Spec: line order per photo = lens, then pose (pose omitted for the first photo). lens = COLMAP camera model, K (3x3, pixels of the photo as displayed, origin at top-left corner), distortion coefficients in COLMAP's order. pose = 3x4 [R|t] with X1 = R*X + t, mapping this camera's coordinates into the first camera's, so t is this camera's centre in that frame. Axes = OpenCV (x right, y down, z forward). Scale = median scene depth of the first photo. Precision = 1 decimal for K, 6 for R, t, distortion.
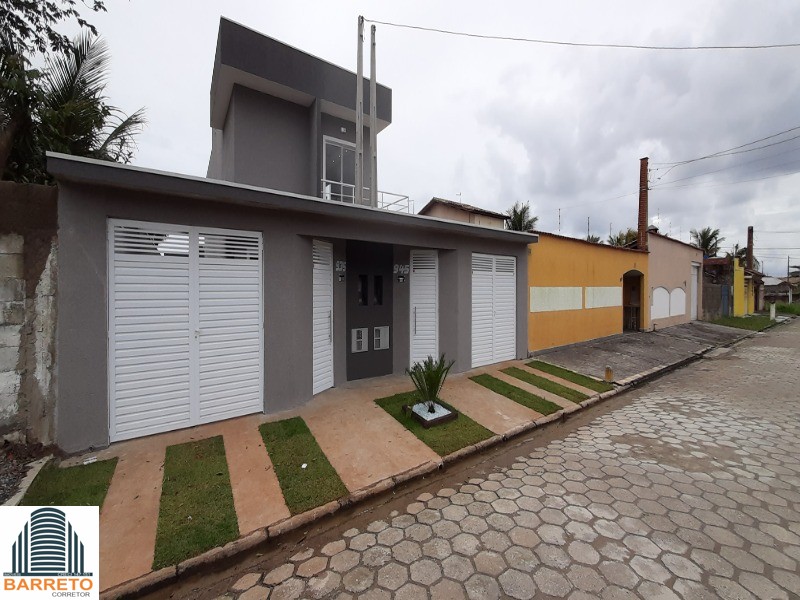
lens RADIAL K [[564.9, 0, 400.0], [0, 564.9, 300.0], [0, 0, 1]] dist [0.099585, -0.104849]
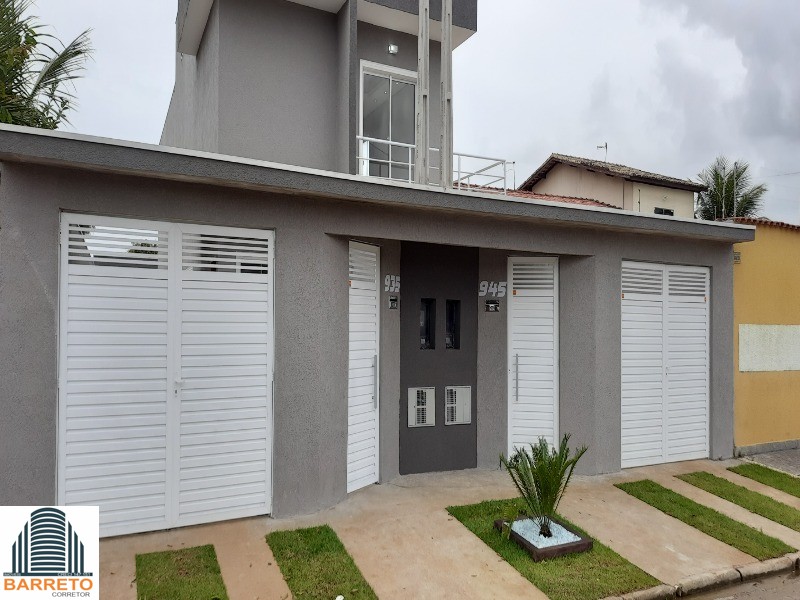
lens RADIAL K [[564.9, 0, 400.0], [0, 564.9, 300.0], [0, 0, 1]] dist [0.099585, -0.104849]
pose [[0.982872, 0.009948, -0.184021, 0.015845], [-0.022232, 0.997650, -0.064806, -0.003034], [0.182944, 0.067787, 0.980784, 0.400995]]
